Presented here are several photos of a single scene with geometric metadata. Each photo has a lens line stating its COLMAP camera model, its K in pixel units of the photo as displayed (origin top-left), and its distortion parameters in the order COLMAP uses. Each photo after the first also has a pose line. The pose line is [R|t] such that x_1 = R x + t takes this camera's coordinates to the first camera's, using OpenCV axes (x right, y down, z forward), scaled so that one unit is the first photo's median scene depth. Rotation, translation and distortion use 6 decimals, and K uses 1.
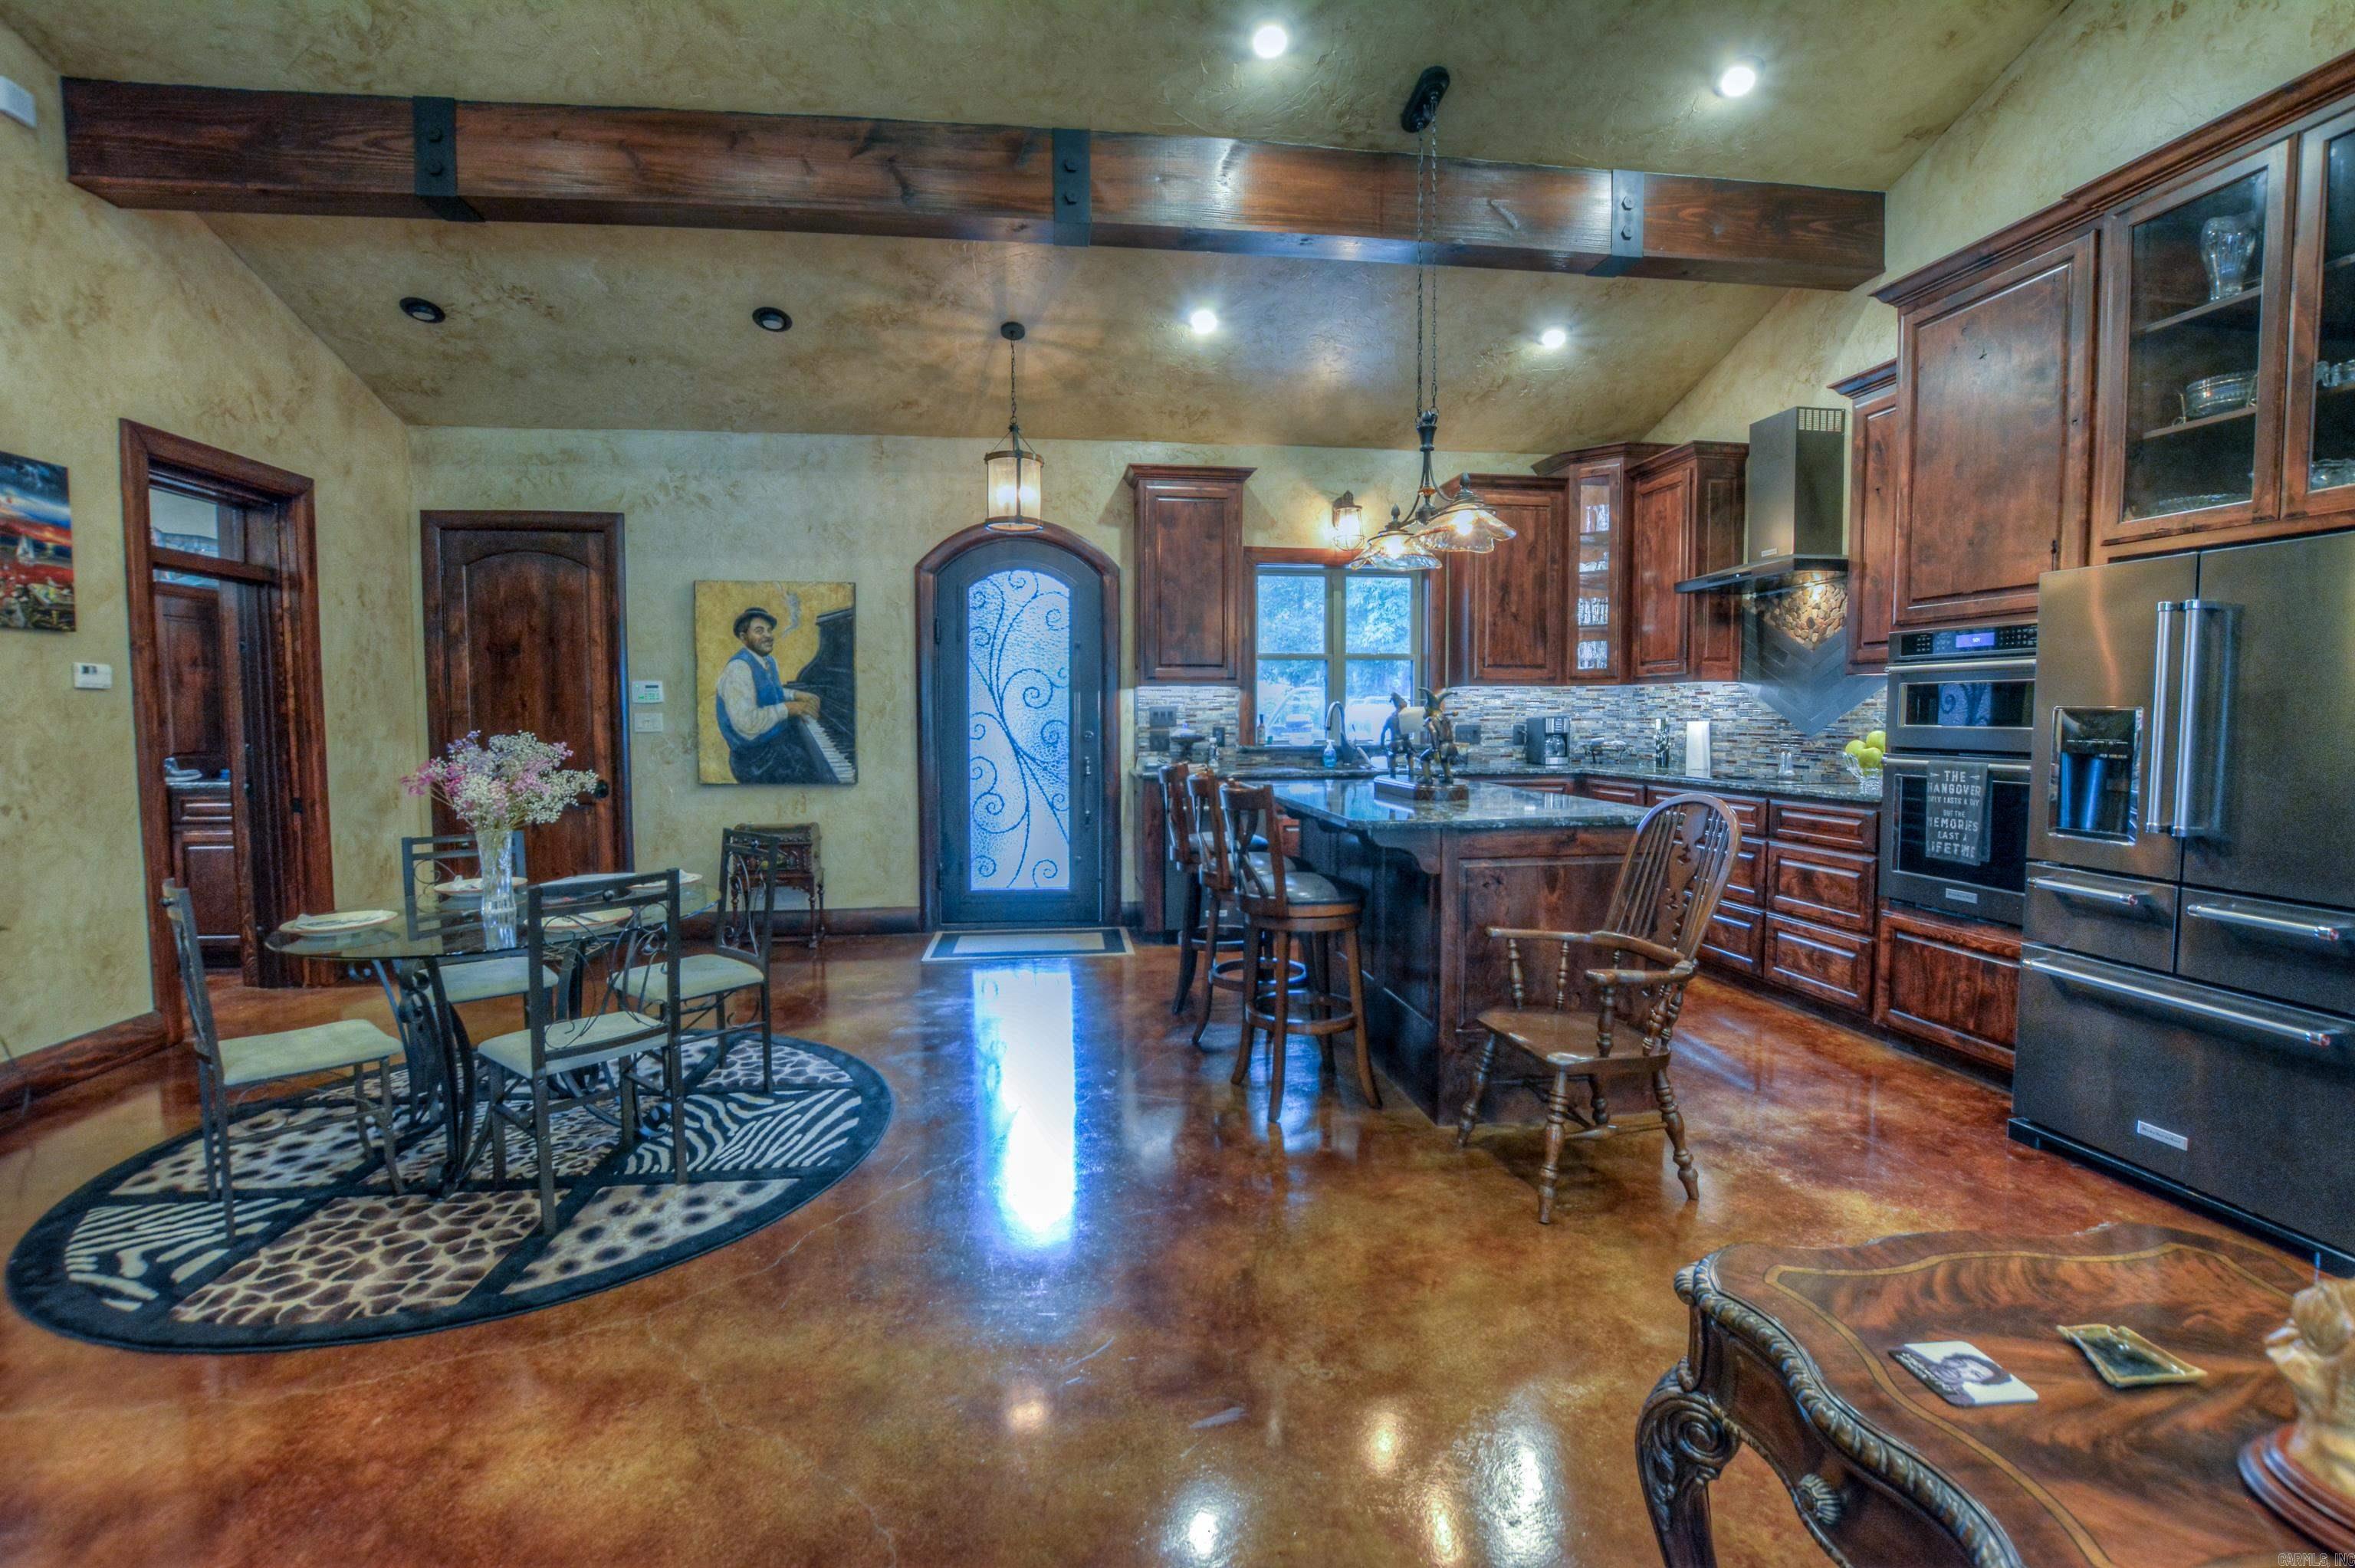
lens RADIAL K [[1037.6, 0, 1169.0], [0, 1037.6, 777.2], [0, 0, 1]] dist [-0.035971, 0.005490]
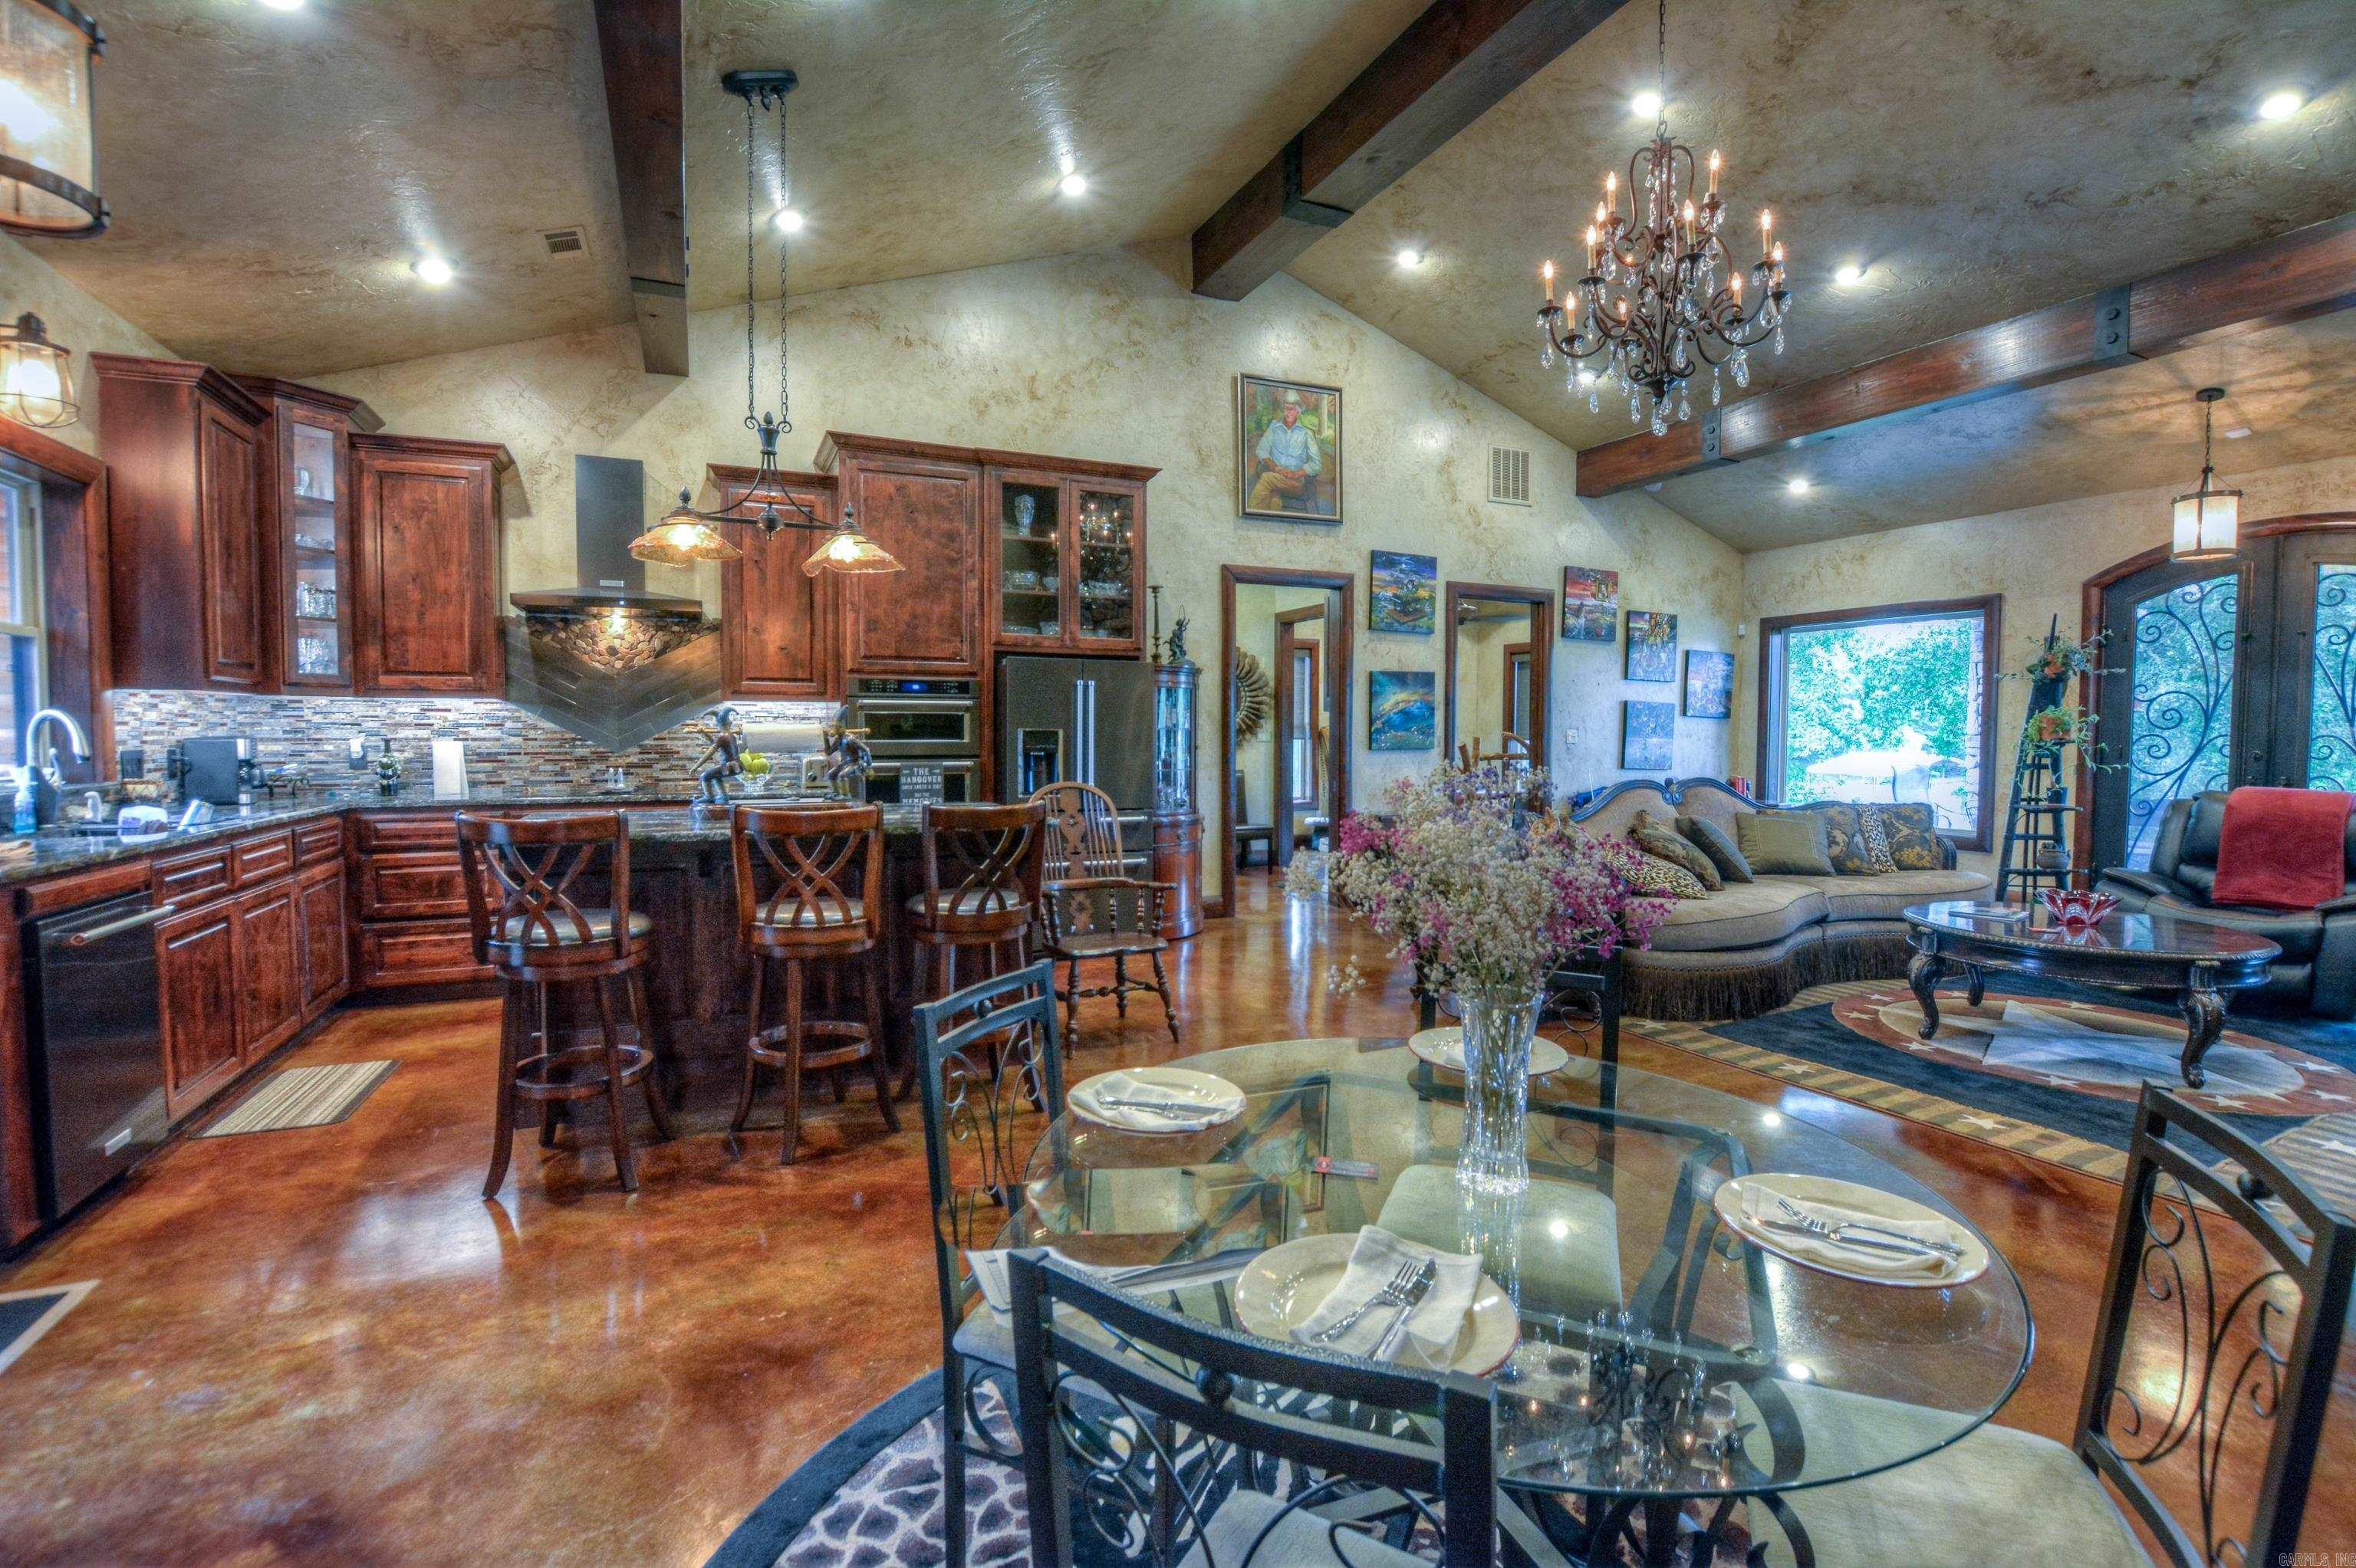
lens RADIAL K [[1038.1, 0, 1169.5], [0, 1038.1, 777.2], [0, 0, 1]] dist [-0.035971, 0.005490]
pose [[-0.287912, -0.037600, 0.956918, -0.599654], [0.056838, 0.996797, 0.056269, -0.041202], [-0.955969, 0.070590, -0.284853, 0.725418]]
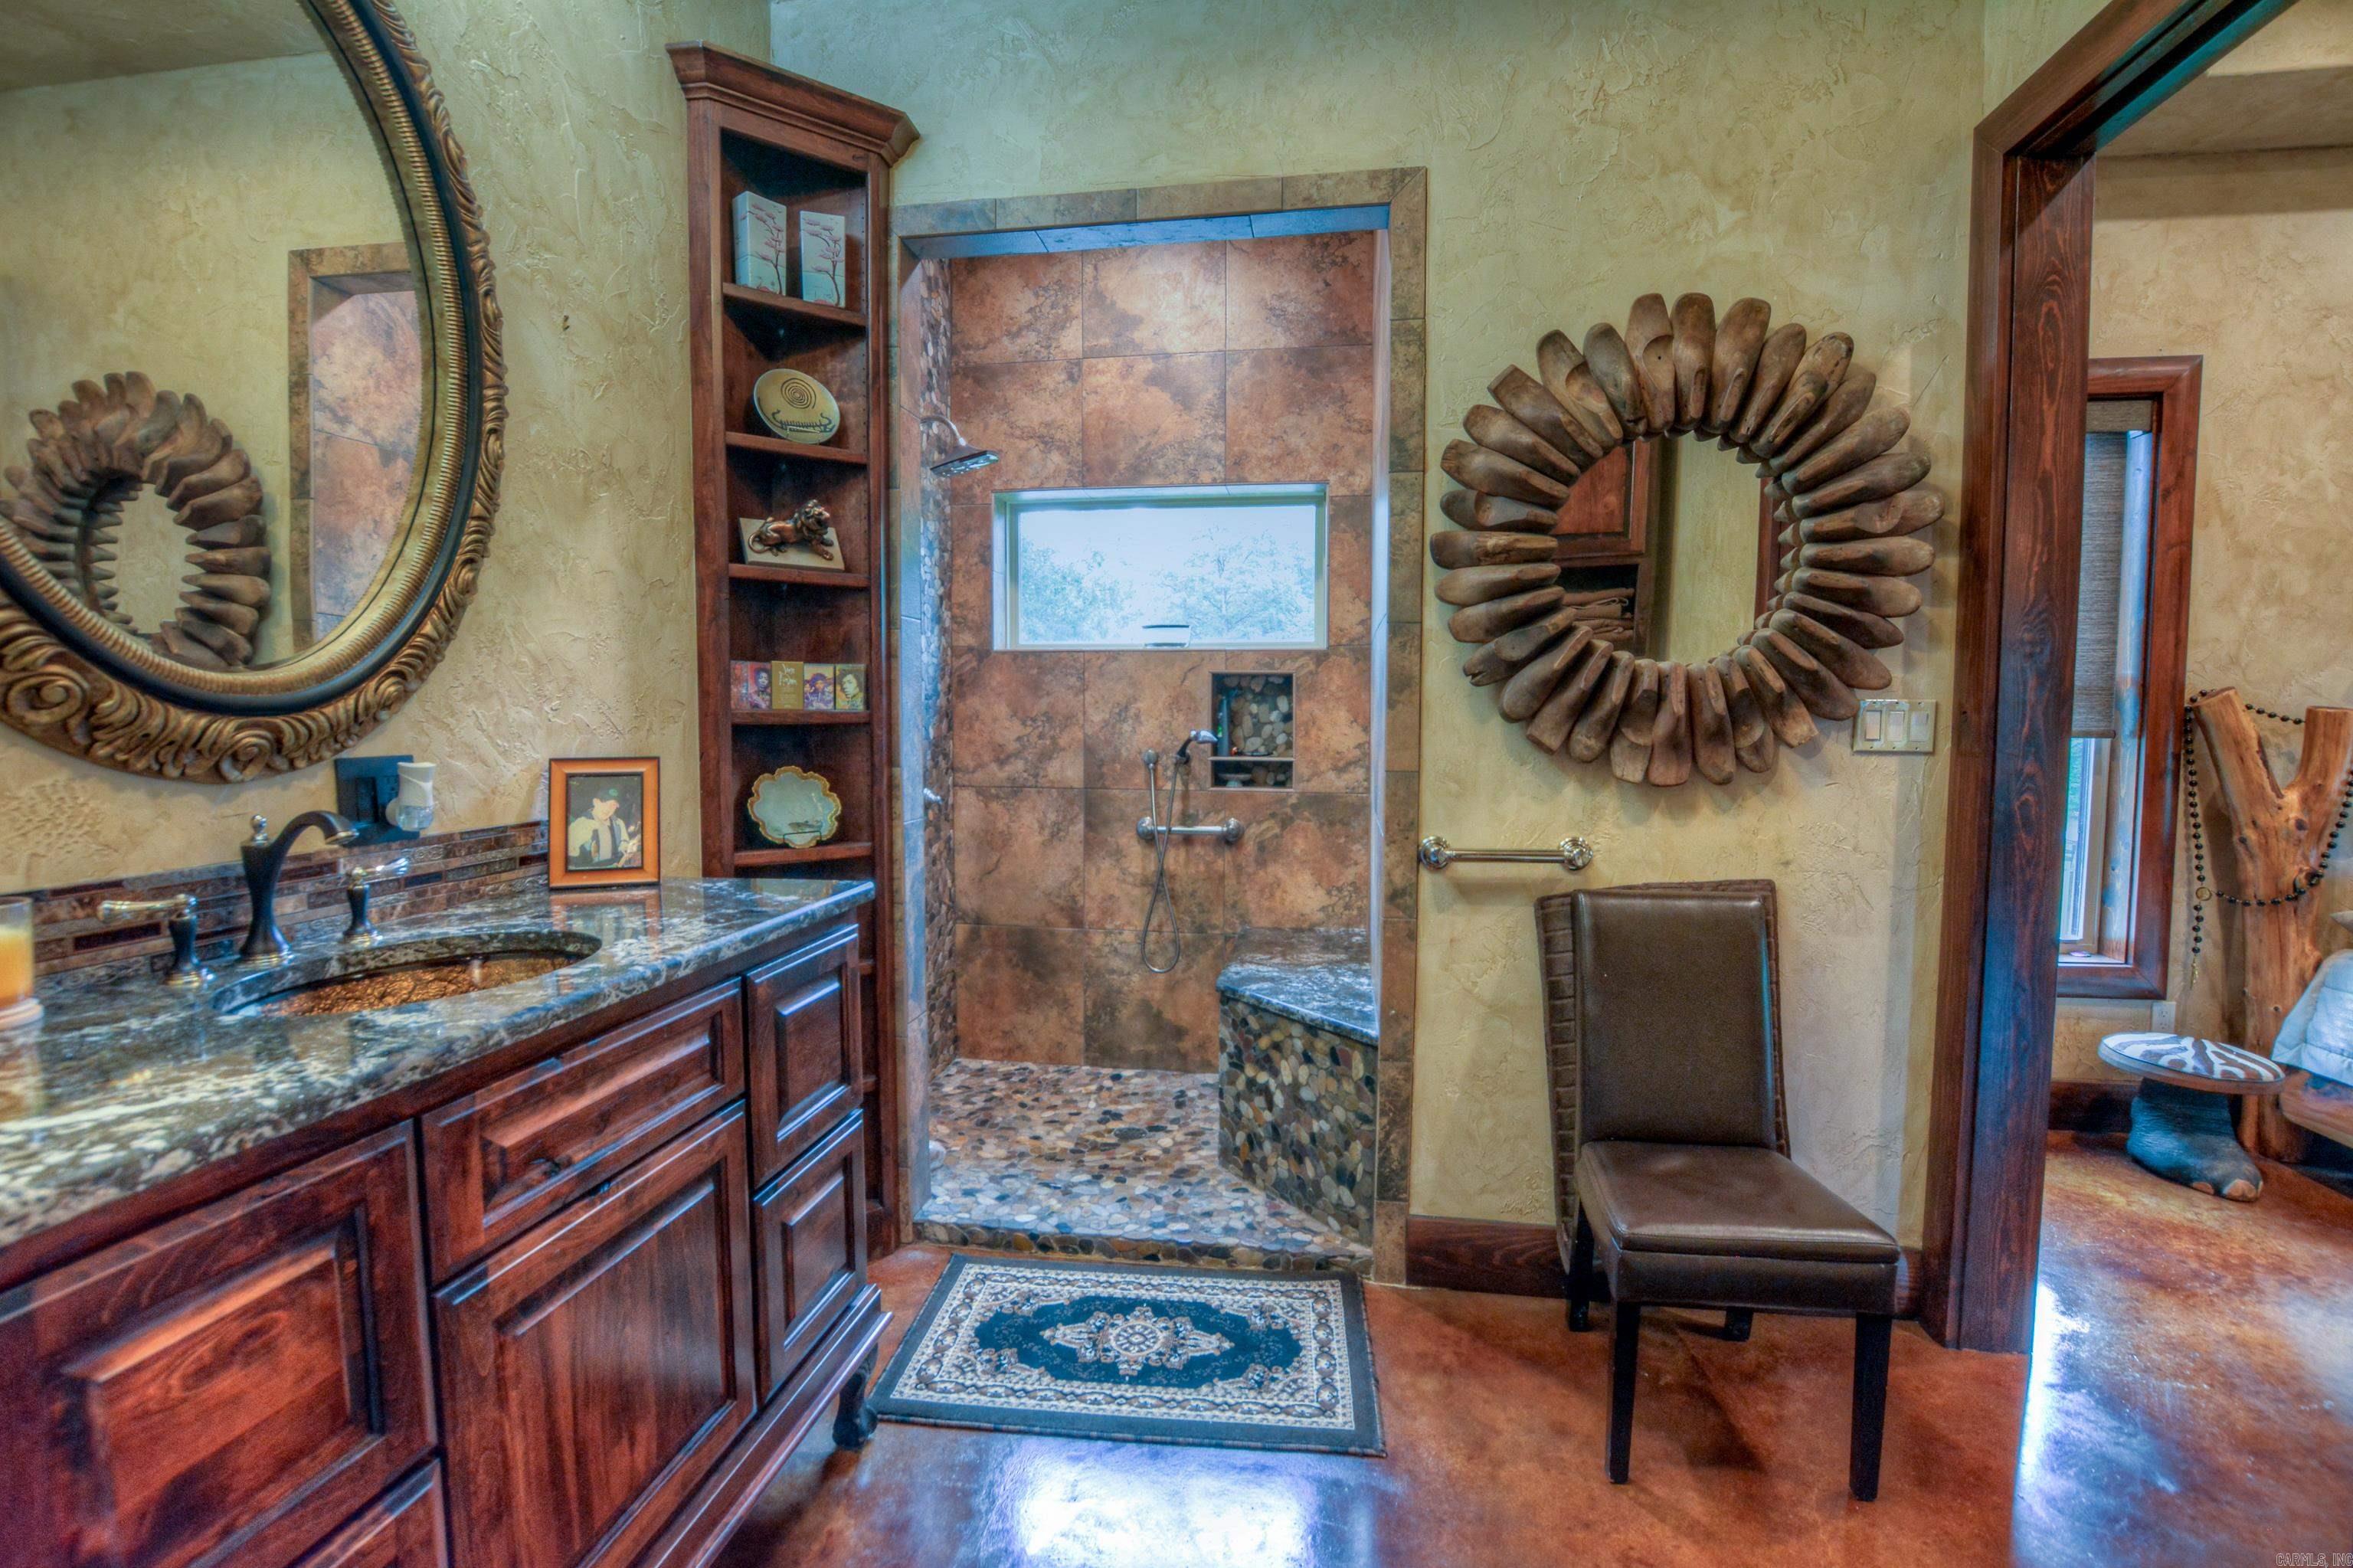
lens RADIAL K [[1061.7, 0, 1168.4], [0, 1061.7, 776.7], [0, 0, 1]] dist [-0.039862, 0.008634]
pose [[0.294721, -0.057675, 0.953841, 0.723475], [0.053951, 0.997589, 0.043650, -0.012757], [-0.954059, 0.038596, 0.297122, 0.153673]]
